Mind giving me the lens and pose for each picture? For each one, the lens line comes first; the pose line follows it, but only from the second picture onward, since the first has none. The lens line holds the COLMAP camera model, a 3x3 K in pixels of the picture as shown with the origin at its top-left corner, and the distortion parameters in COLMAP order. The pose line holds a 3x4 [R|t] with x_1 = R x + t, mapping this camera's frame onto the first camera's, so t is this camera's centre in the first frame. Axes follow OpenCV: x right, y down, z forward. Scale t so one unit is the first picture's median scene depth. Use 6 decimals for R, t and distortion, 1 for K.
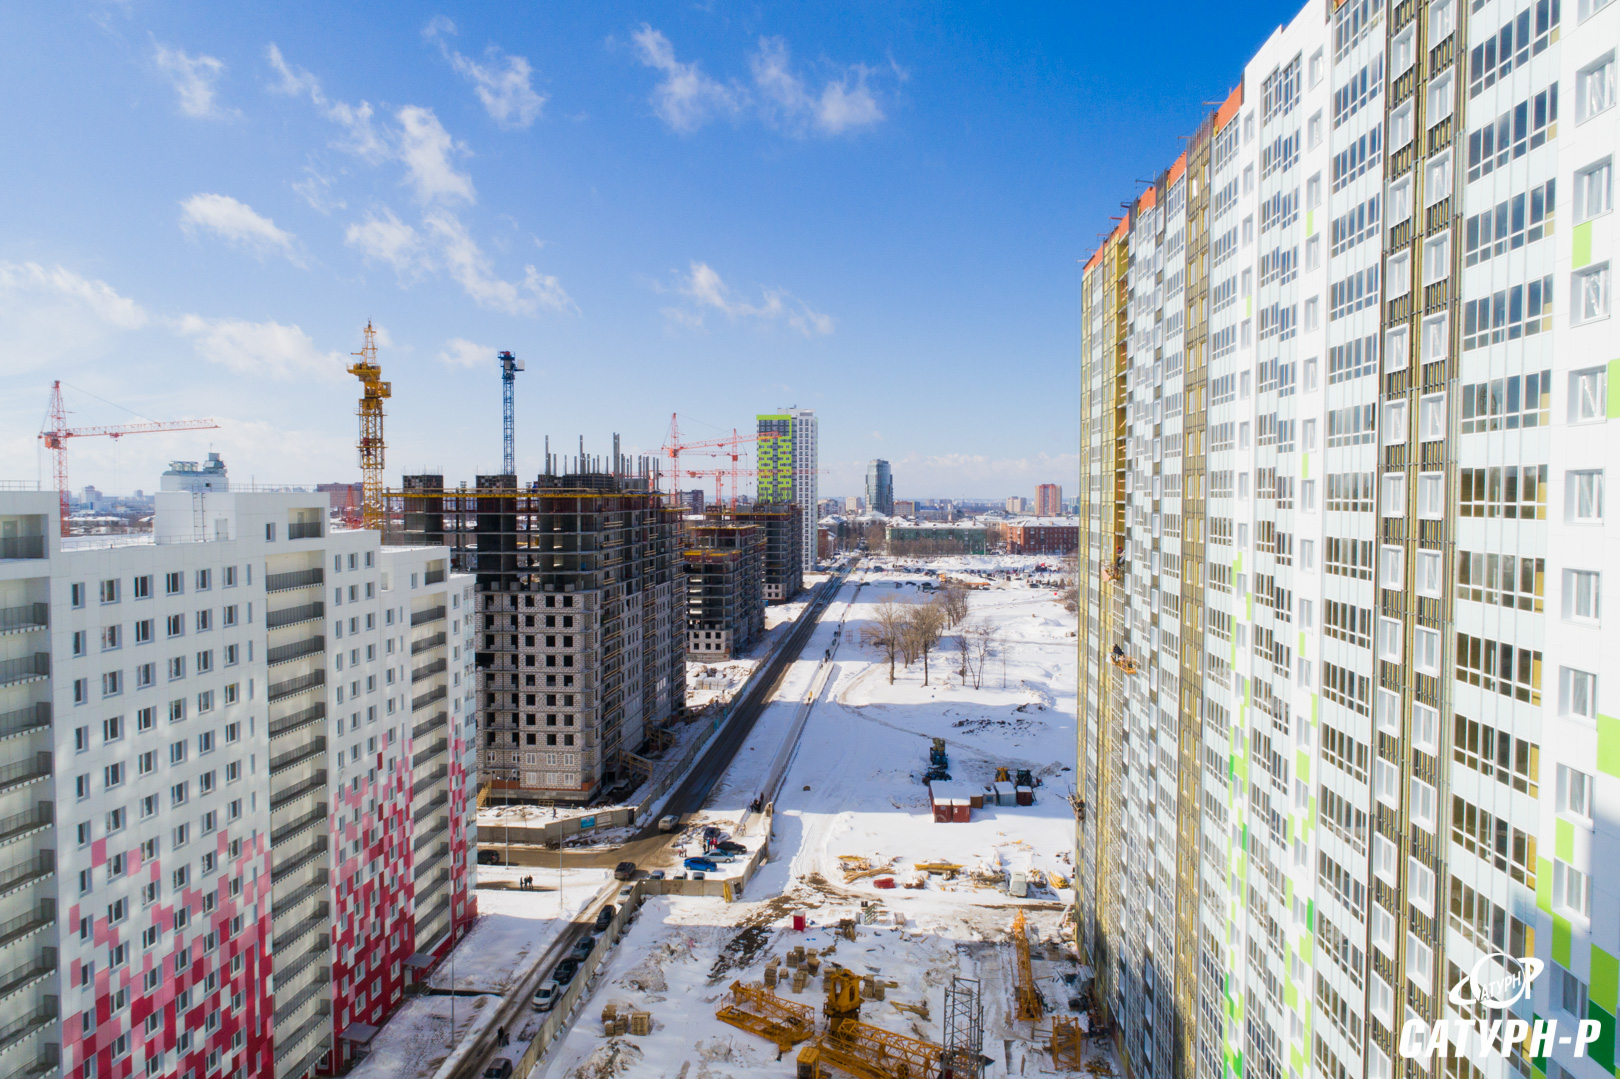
lens RADIAL K [[1026.9, 0, 810.0], [0, 1026.9, 539.5], [0, 0, 1]] dist [-0.004289, 0.003935]
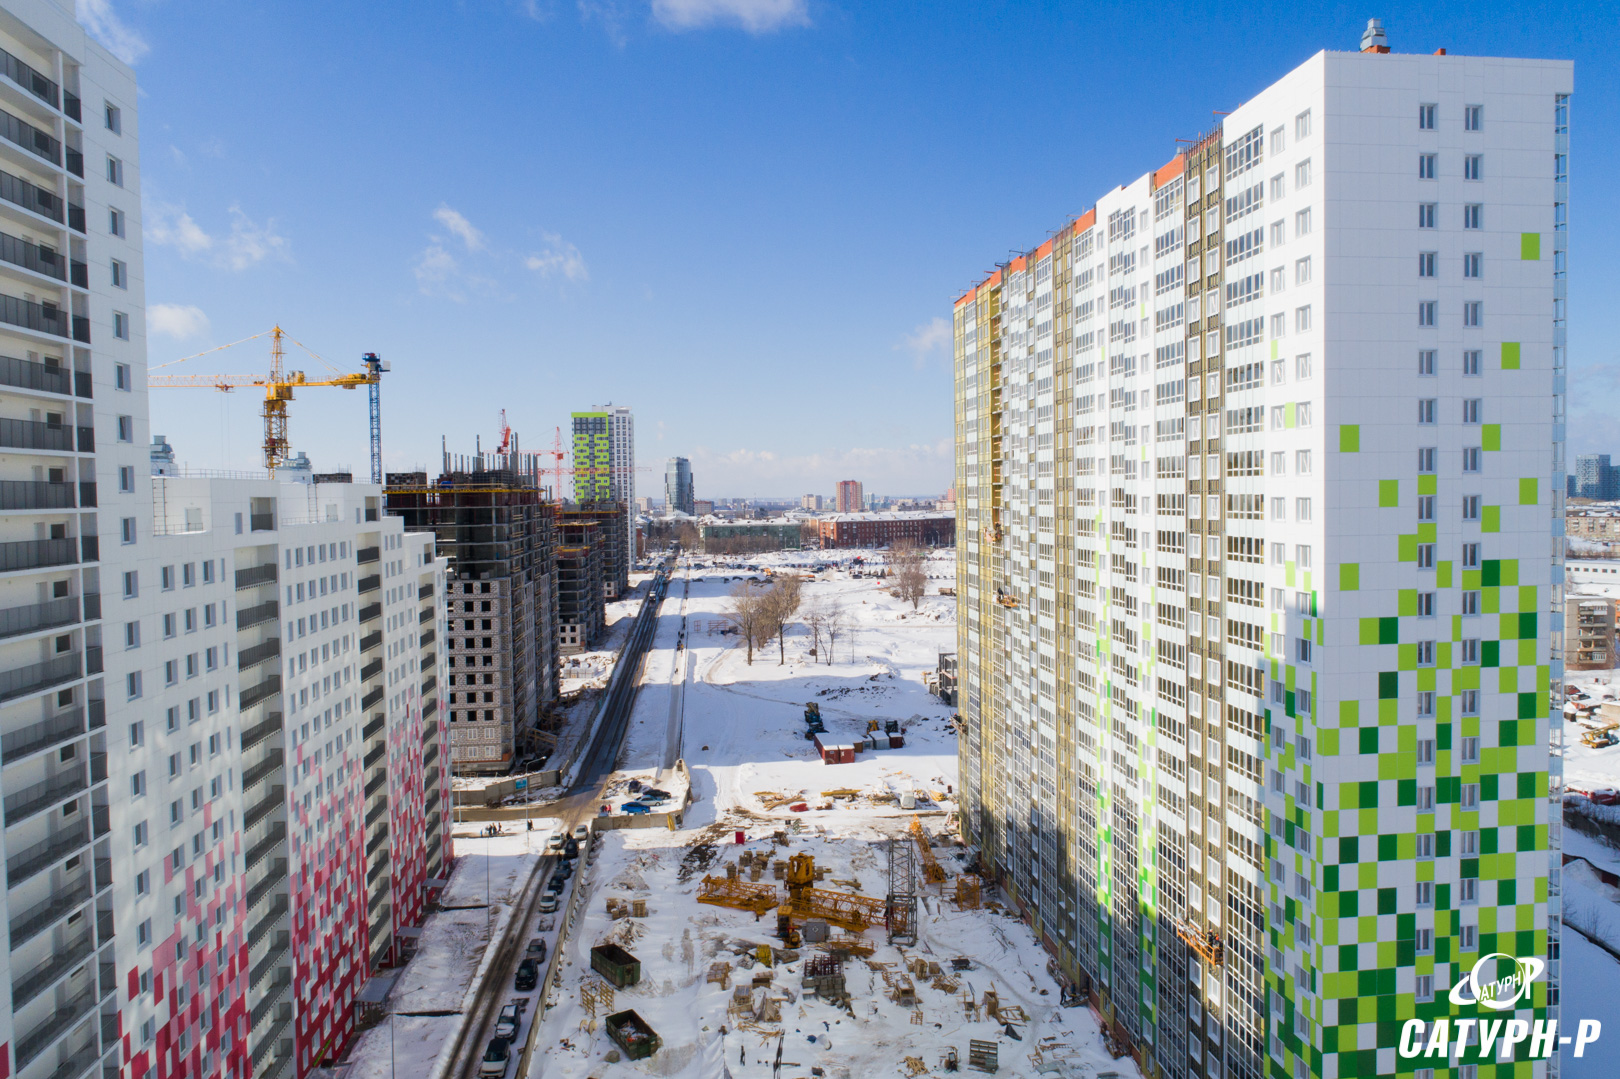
lens RADIAL K [[1084.6, 0, 810.0], [0, 1084.6, 539.5], [0, 0, 1]] dist [-0.005002, 0.003436]
pose [[0.980181, -0.023658, 0.196686, -0.153517], [0.024062, 0.999710, 0.000338, 0.021192], [-0.196637, 0.004401, 0.980466, -0.240237]]
